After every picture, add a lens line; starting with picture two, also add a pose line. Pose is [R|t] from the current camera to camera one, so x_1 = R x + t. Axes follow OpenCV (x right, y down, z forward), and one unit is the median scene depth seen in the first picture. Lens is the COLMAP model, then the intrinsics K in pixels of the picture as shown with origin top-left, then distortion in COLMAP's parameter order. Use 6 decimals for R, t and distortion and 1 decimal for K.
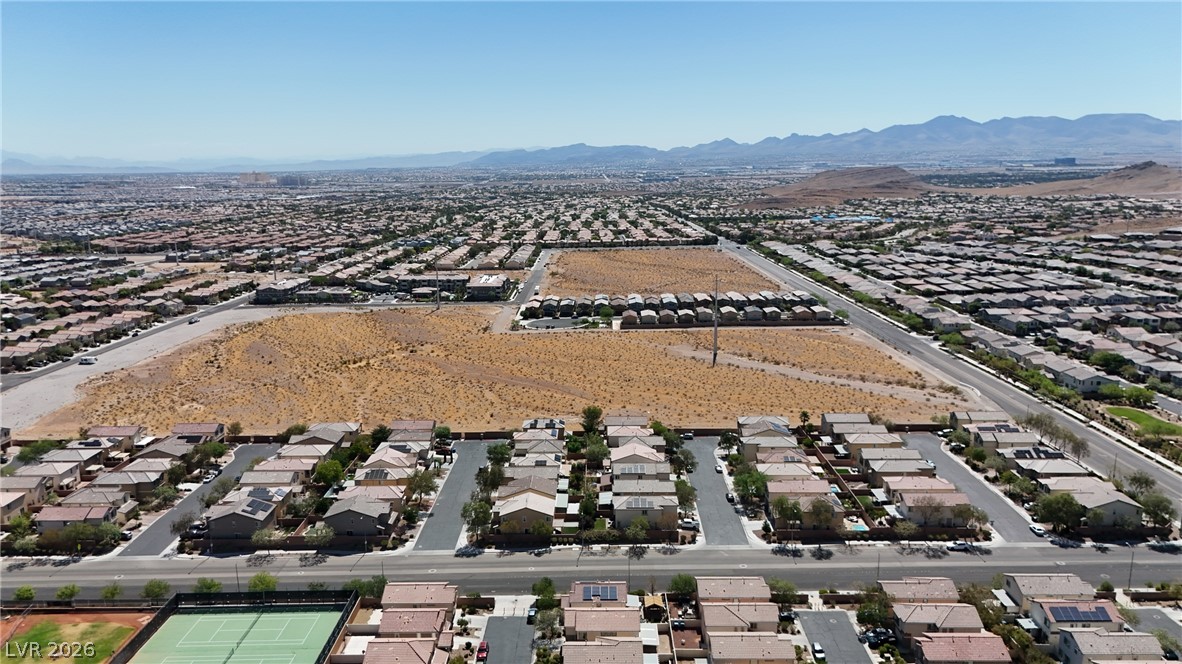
lens RADIAL K [[873.6, 0, 584.9], [0, 873.6, 331.8], [0, 0, 1]] dist [0.071144, -0.051756]
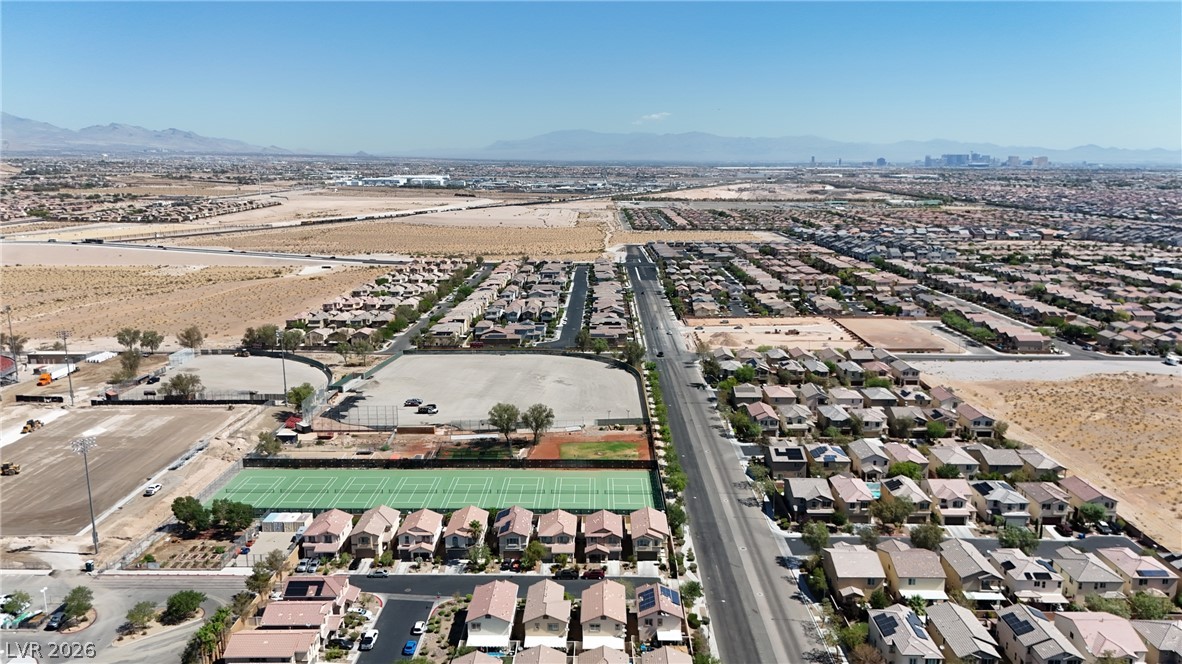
lens RADIAL K [[873.6, 0, 591.2], [0, 873.6, 337.2], [0, 0, 1]] dist [0.071144, -0.051756]
pose [[0.007019, 0.214462, -0.976707, 0.601119], [-0.196547, 0.957974, 0.208936, -0.113600], [0.980469, 0.190503, 0.048876, 0.557073]]
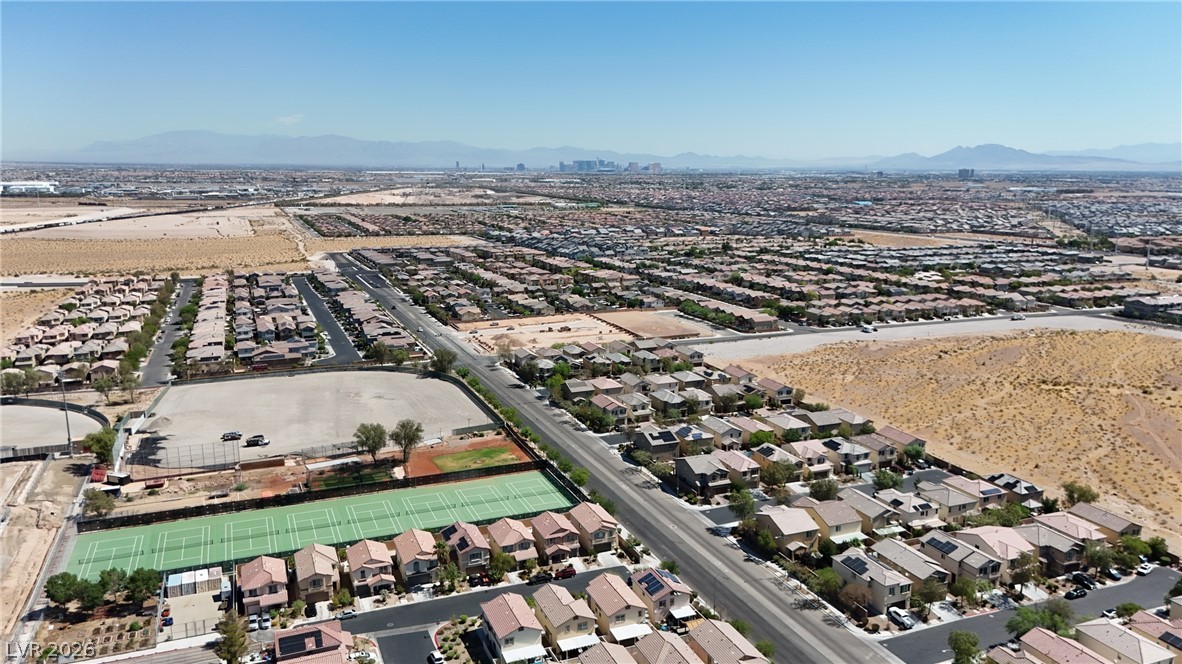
lens RADIAL K [[873.6, 0, 590.6], [0, 873.6, 330.9], [0, 0, 1]] dist [0.071144, -0.051756]
pose [[0.388566, 0.187531, -0.902135, 0.569841], [-0.184180, 0.975119, 0.123372, -0.067845], [0.902826, 0.118217, 0.413438, 0.318718]]
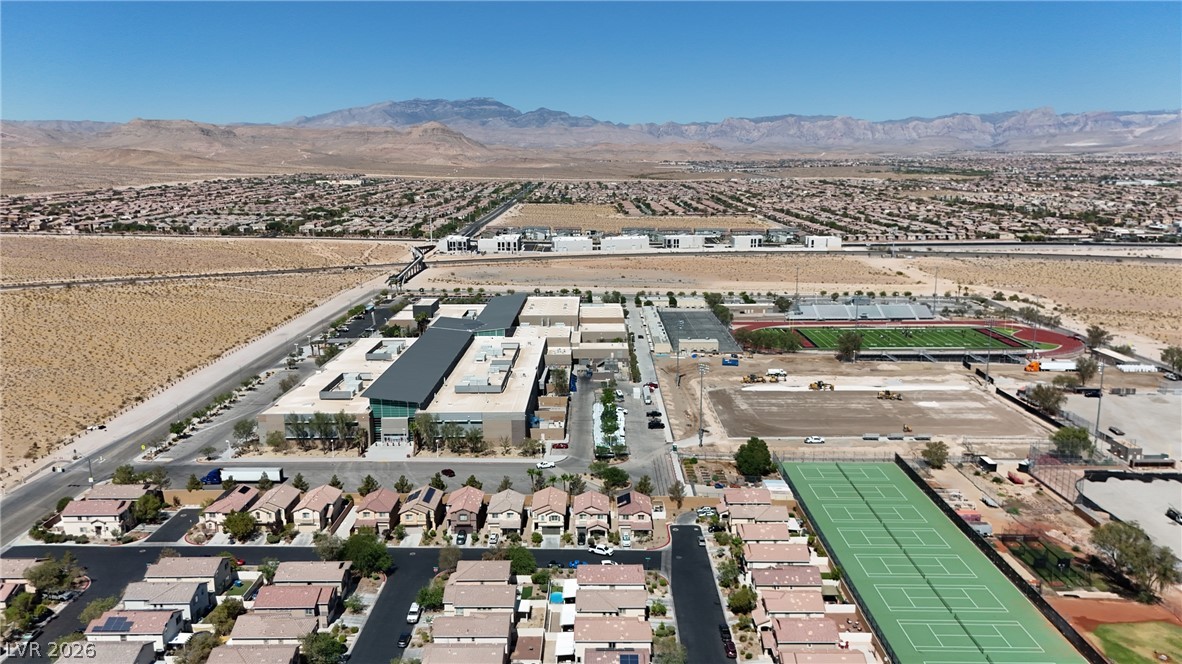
lens RADIAL K [[873.6, 0, 592.0], [0, 873.6, 332.0], [0, 0, 1]] dist [0.071144, -0.051756]
pose [[-0.999821, 0.017311, -0.007570, 0.024734], [0.013079, 0.923270, 0.383928, -0.227887], [0.013636, 0.383760, -0.923332, 1.135179]]
